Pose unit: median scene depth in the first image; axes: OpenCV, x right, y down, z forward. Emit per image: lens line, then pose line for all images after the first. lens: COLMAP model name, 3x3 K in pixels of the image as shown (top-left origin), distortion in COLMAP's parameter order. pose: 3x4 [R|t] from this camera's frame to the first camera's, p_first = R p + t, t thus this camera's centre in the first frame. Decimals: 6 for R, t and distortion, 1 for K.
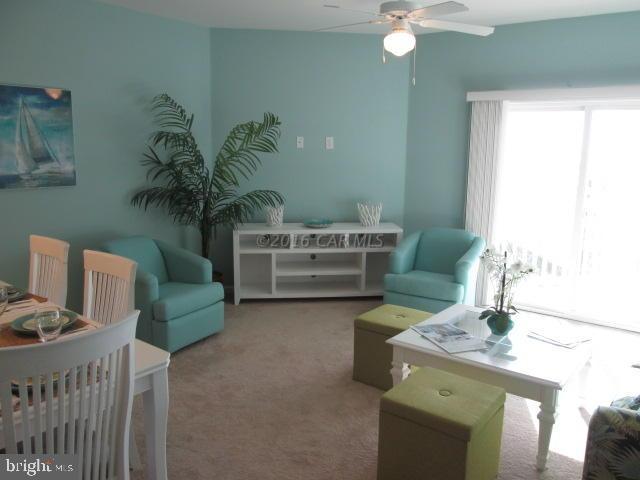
lens RADIAL K [[529.8, 0, 320.0], [0, 529.8, 240.0], [0, 0, 1]] dist [-0.067689, 0.045232]
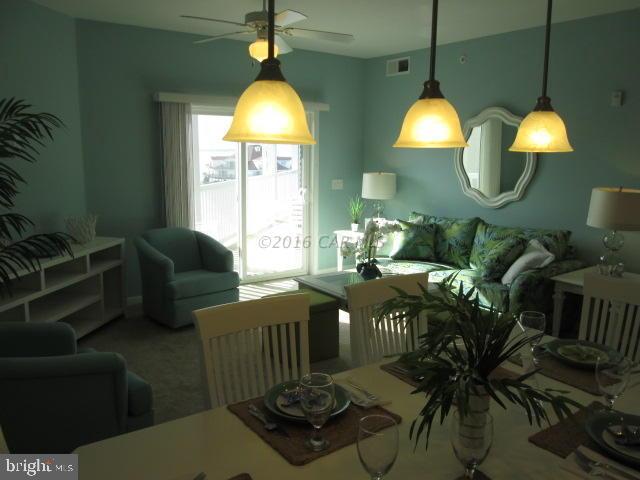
lens RADIAL K [[552.5, 0, 320.0], [0, 552.5, 240.0], [0, 0, 1]] dist [0.001432, 0.002901]
pose [[0.276574, -0.171987, 0.945477, -0.918312], [0.167884, 0.977372, 0.128679, -0.116778], [-0.946215, 0.123141, 0.299189, 0.559182]]
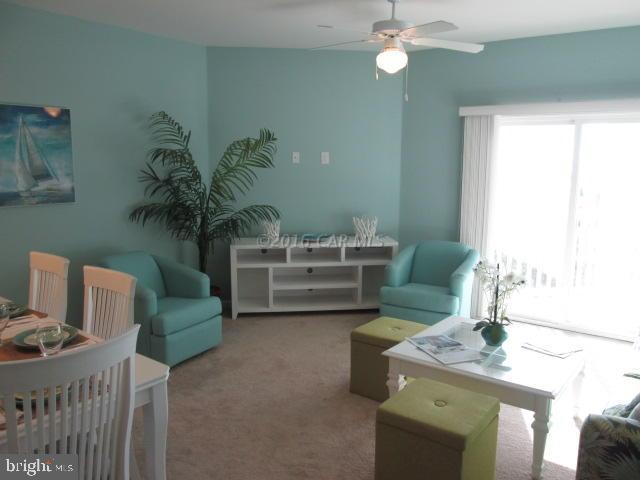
lens RADIAL K [[529.8, 0, 320.0], [0, 529.8, 240.0], [0, 0, 1]] dist [-0.067689, 0.045232]
pose [[0.999940, -0.009369, 0.005731, 0.001855], [0.009511, 0.999634, -0.025334, -0.000957], [-0.005492, 0.025387, 0.999663, -0.015024]]
